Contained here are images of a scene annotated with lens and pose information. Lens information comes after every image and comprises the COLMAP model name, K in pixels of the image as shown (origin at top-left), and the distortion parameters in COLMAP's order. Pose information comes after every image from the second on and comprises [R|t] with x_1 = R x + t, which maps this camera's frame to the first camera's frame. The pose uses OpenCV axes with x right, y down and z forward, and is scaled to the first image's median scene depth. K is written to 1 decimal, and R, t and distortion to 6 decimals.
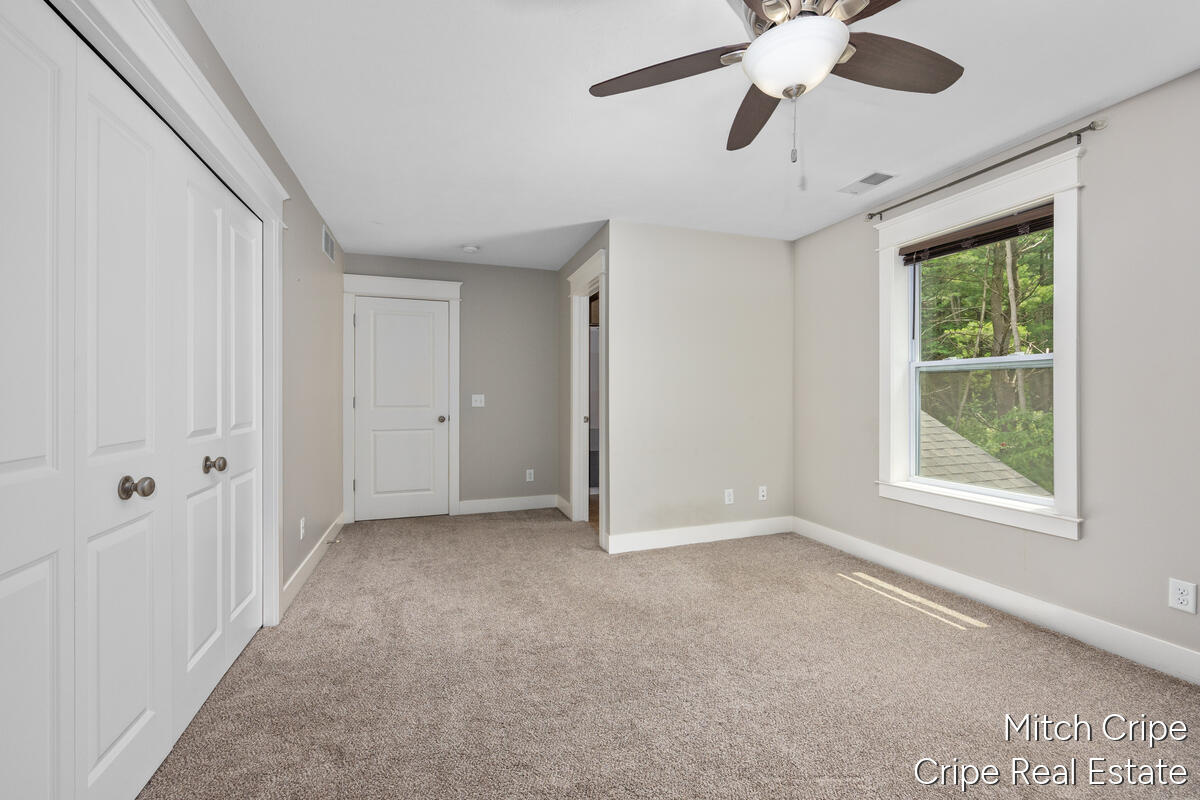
lens RADIAL K [[481.0, 0, 602.9], [0, 481.0, 393.4], [0, 0, 1]] dist [0.000372, -0.000157]
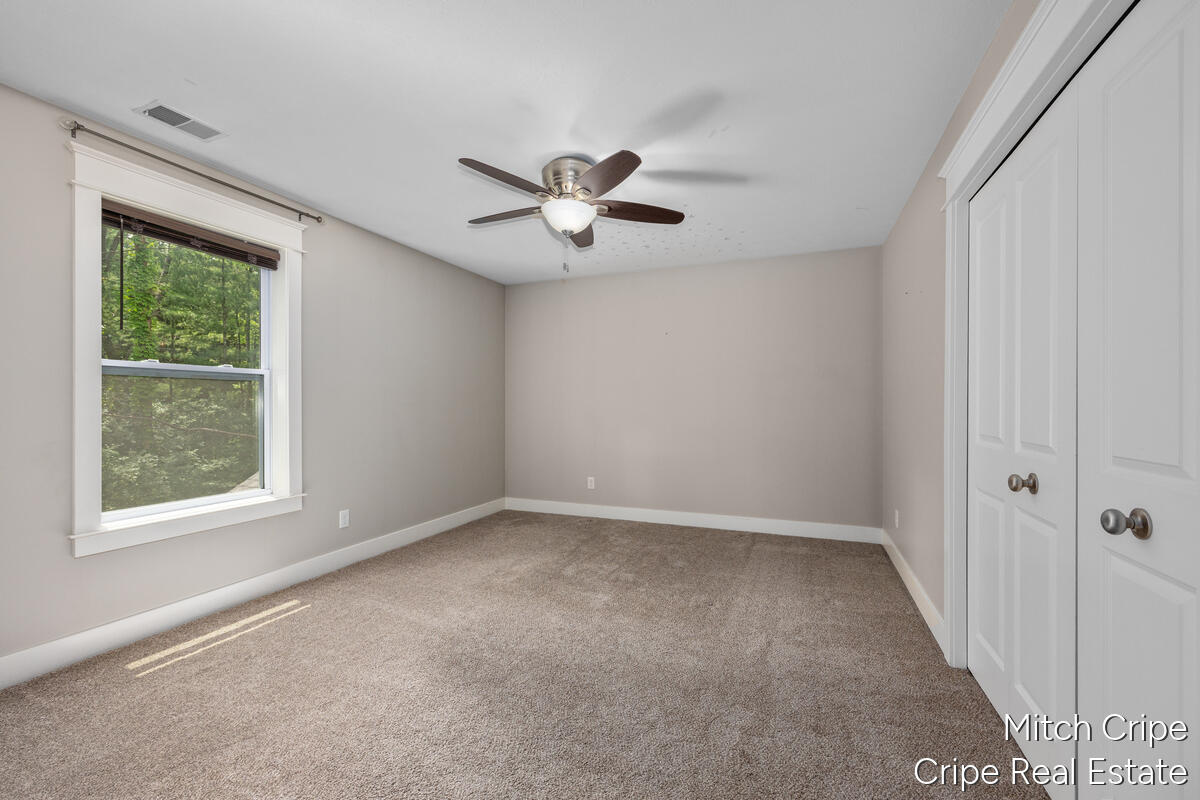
lens RADIAL K [[481.0, 0, 601.8], [0, 481.0, 407.9], [0, 0, 1]] dist [0.000372, -0.000157]
pose [[-0.741434, -0.004620, 0.671010, -0.496442], [-0.001194, 0.999984, 0.005566, 0.005196], [-0.671025, 0.003325, -0.741427, 1.252167]]
